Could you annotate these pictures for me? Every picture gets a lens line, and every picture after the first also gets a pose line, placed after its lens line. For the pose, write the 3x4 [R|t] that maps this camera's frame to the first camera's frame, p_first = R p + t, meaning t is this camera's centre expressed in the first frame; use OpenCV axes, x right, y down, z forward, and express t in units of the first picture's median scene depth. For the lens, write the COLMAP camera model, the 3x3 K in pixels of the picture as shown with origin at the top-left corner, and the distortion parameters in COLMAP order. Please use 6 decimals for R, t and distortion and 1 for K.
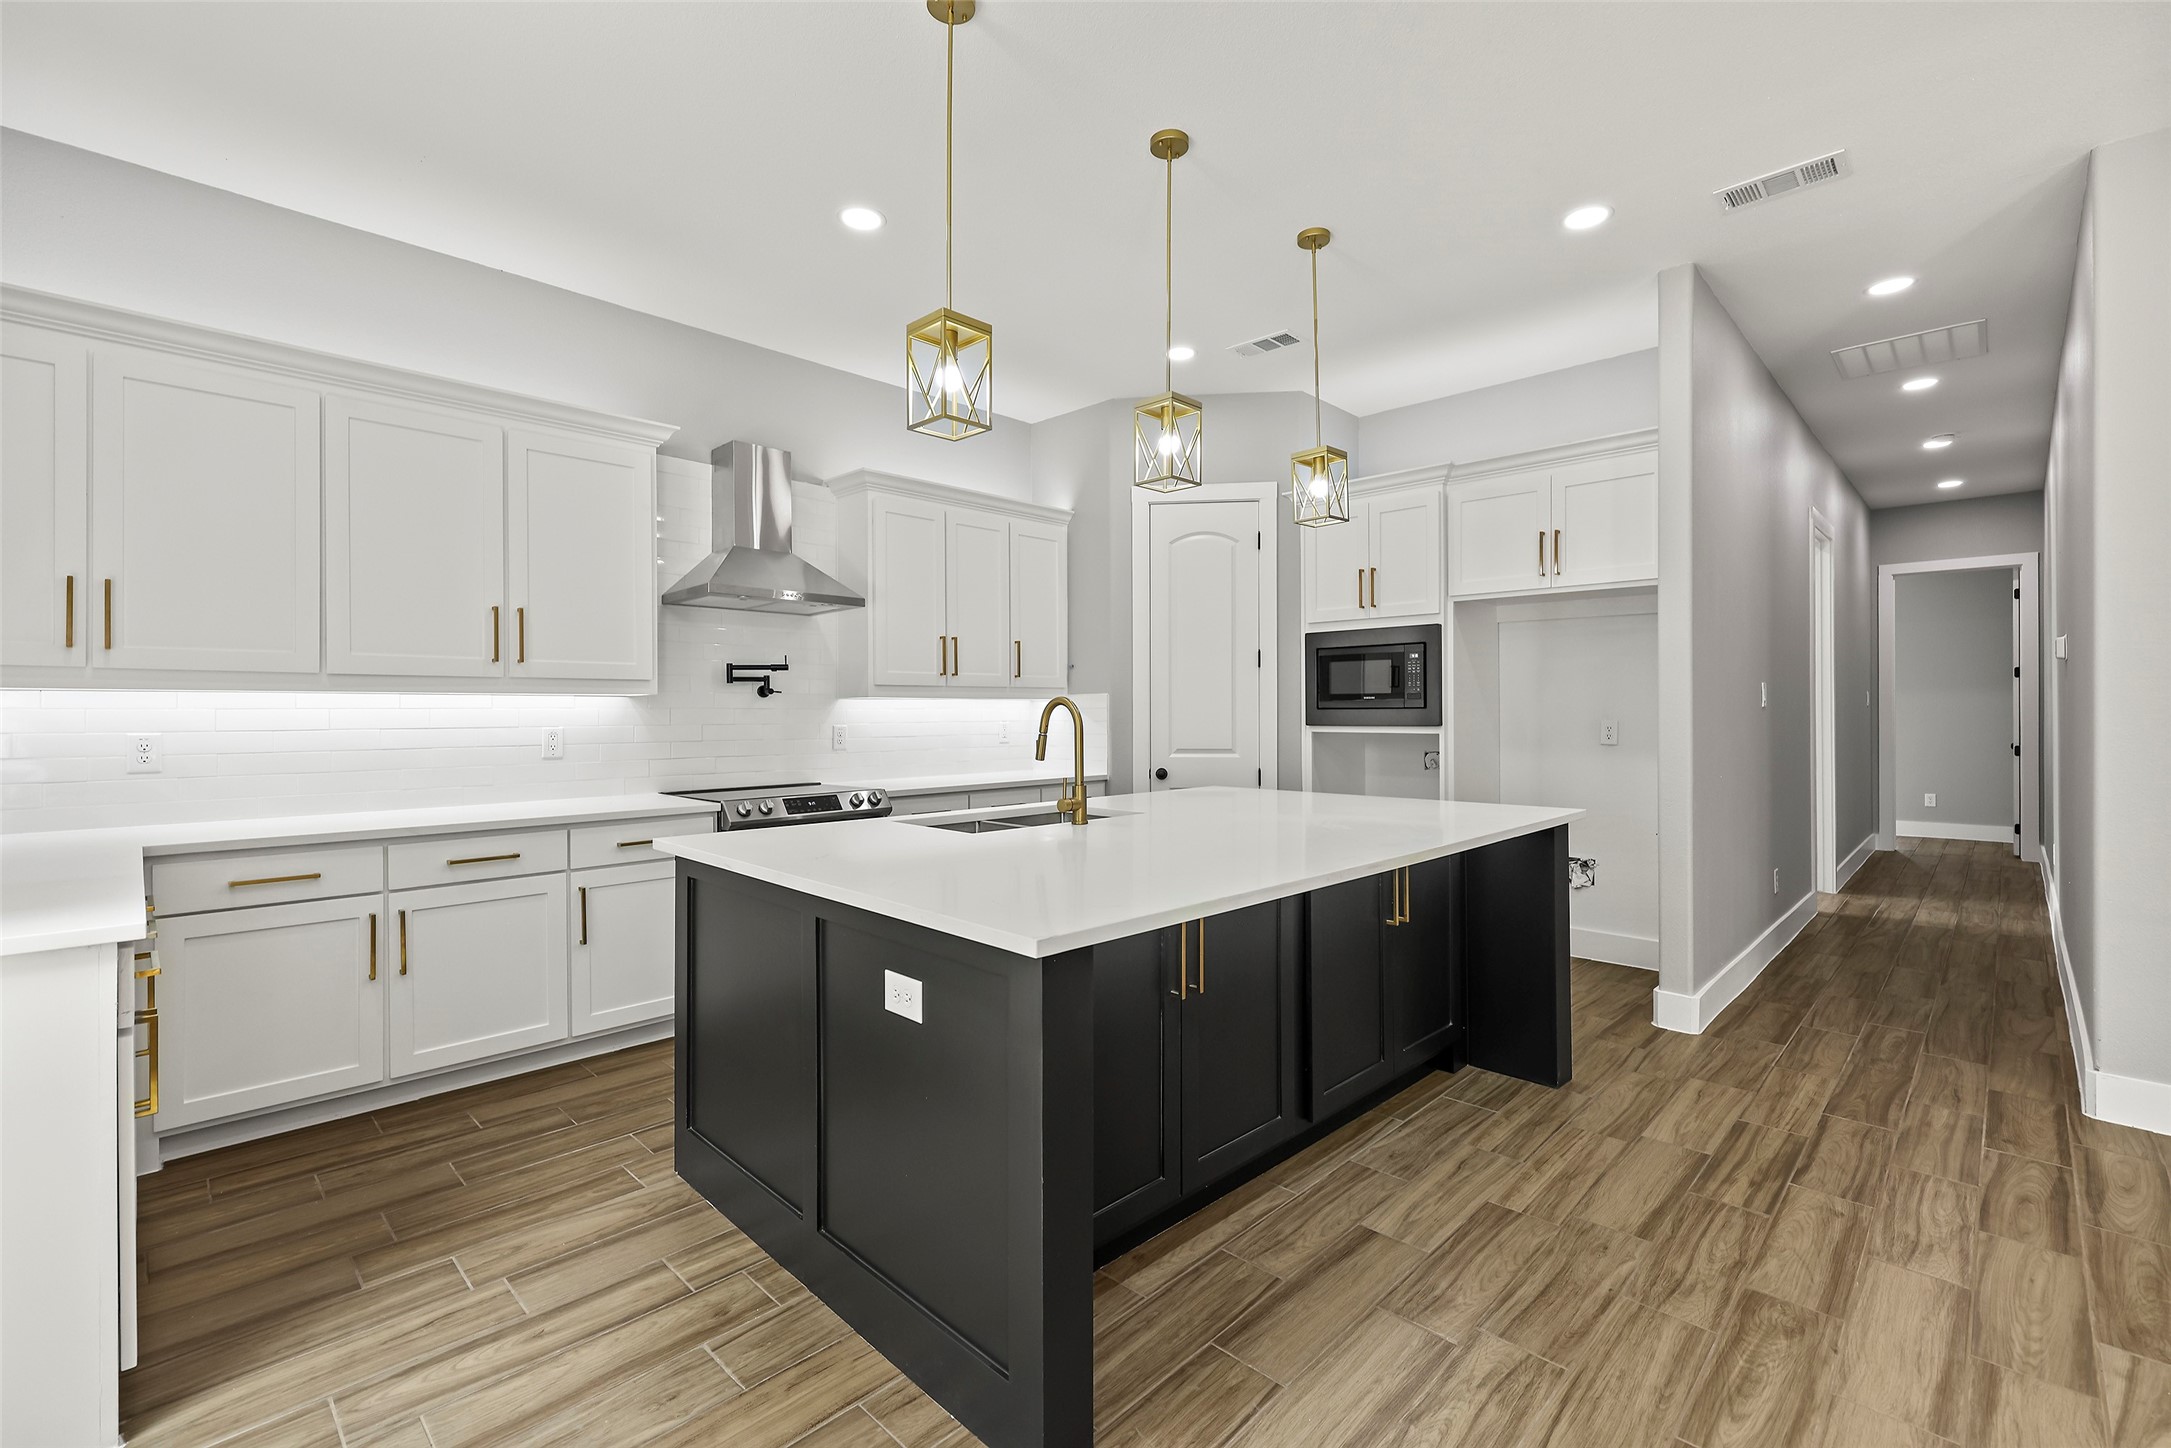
lens RADIAL K [[944.2, 0, 1087.9], [0, 944.2, 713.3], [0, 0, 1]] dist [-0.002394, -0.000237]
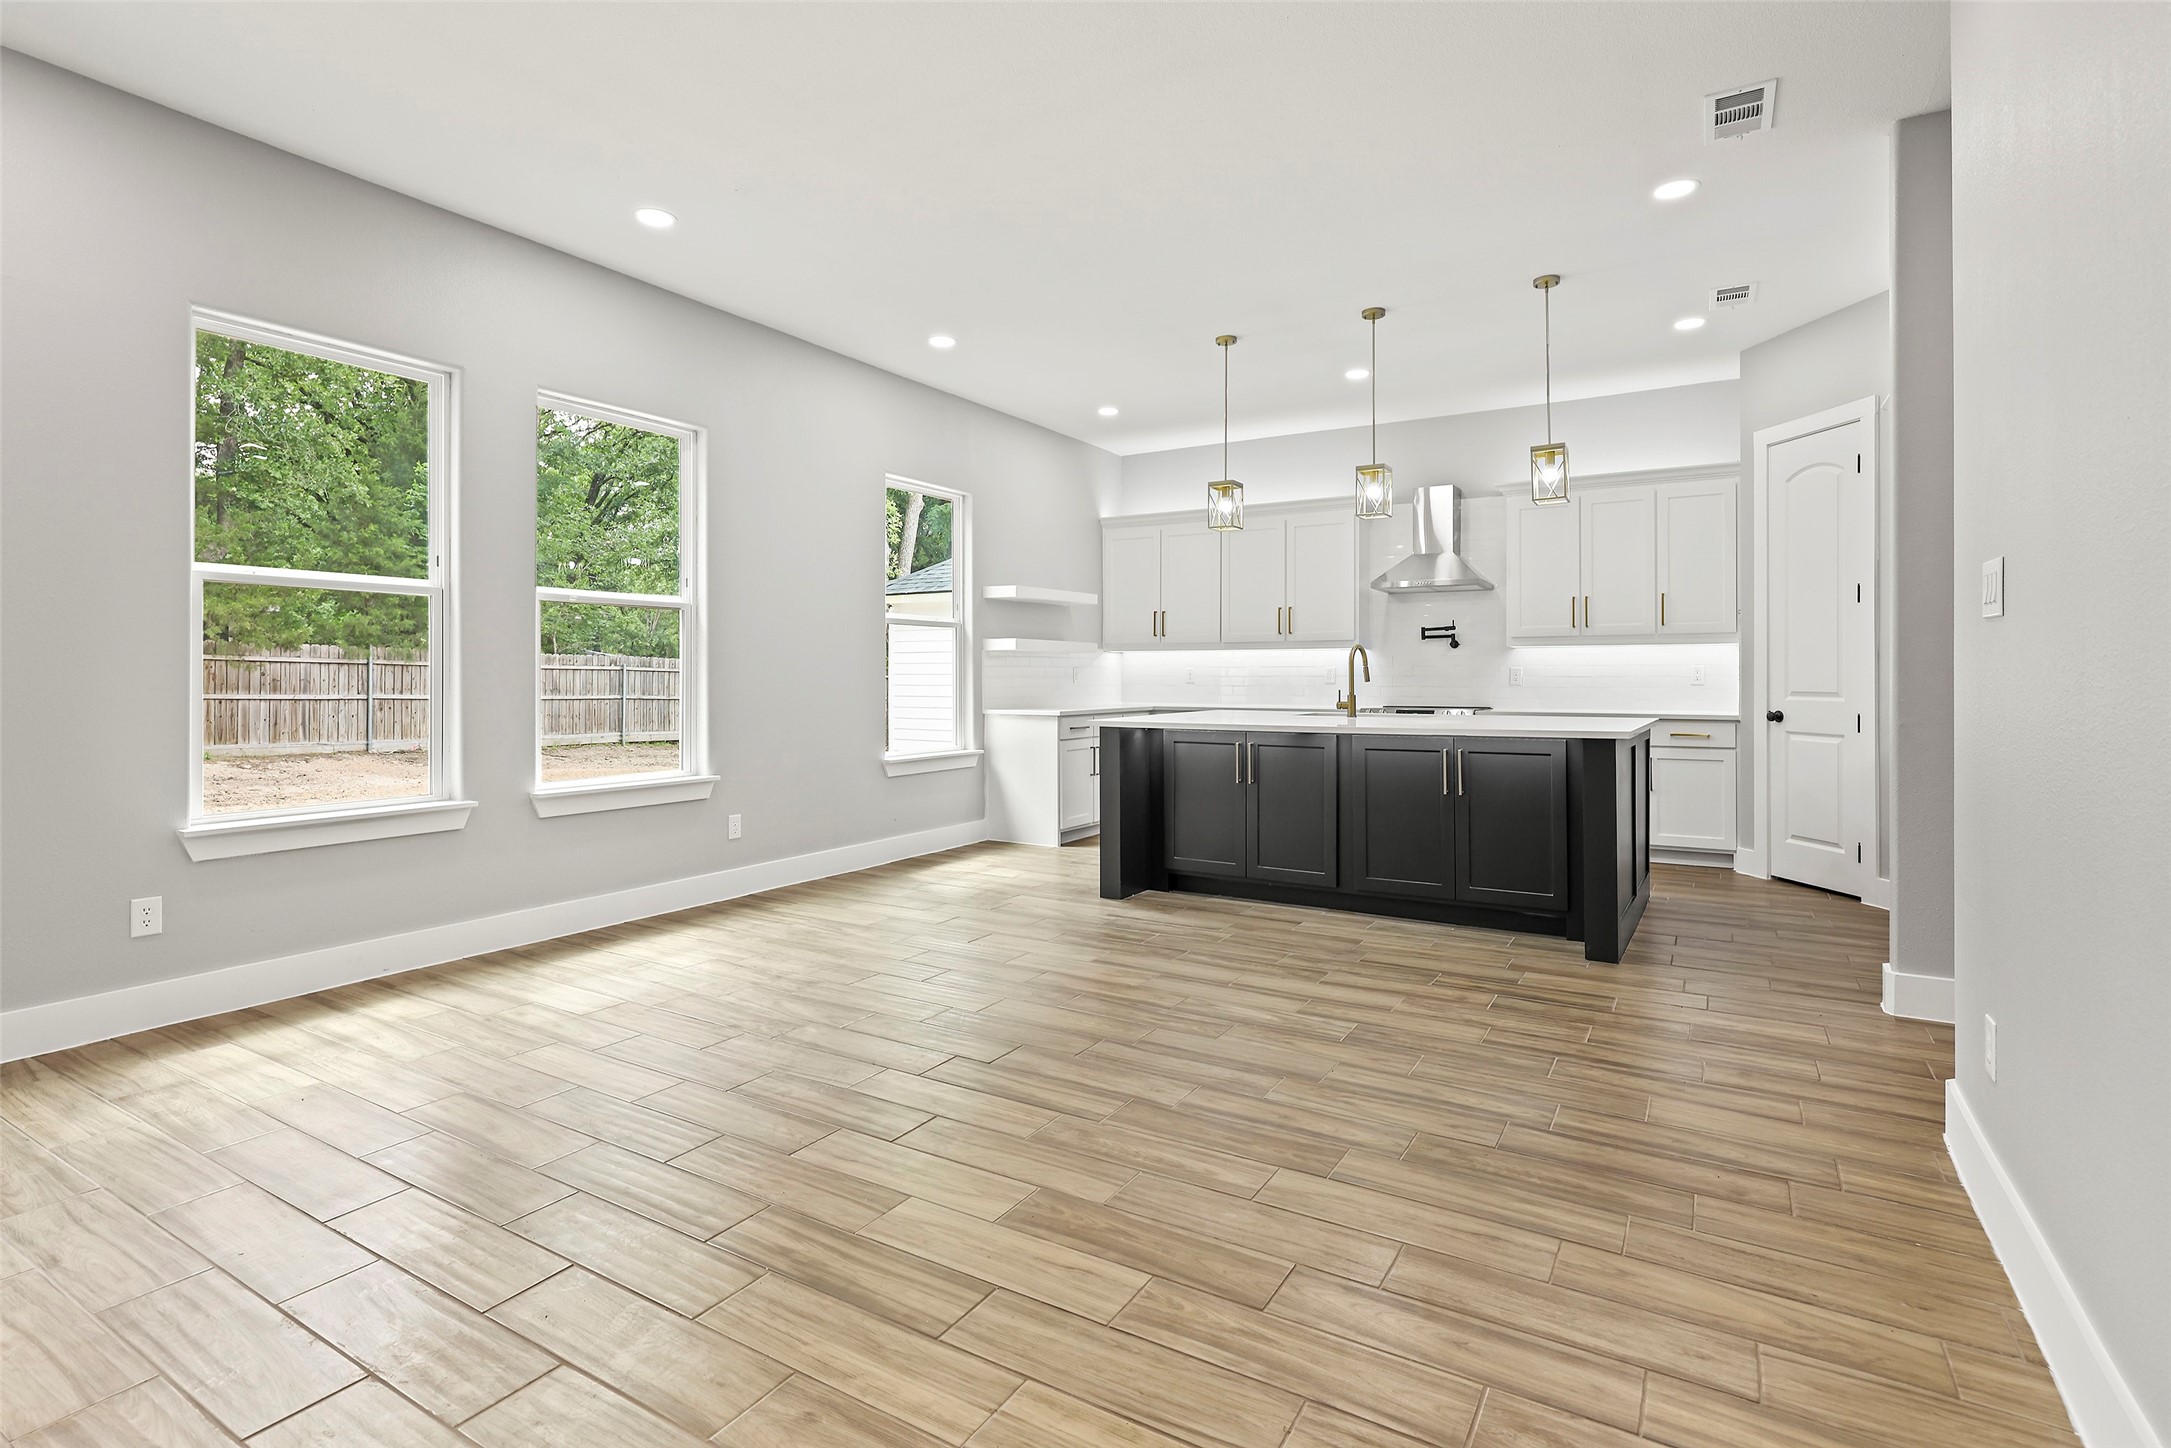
lens RADIAL K [[1047.5, 0, 1082.9], [0, 1047.5, 673.2], [0, 0, 1]] dist [0.000028, -0.000374]
pose [[0.226581, 0.001166, -0.973992, 1.196506], [-0.002083, 0.999998, 0.000712, 0.023967], [0.973990, 0.001867, 0.226583, 0.049856]]
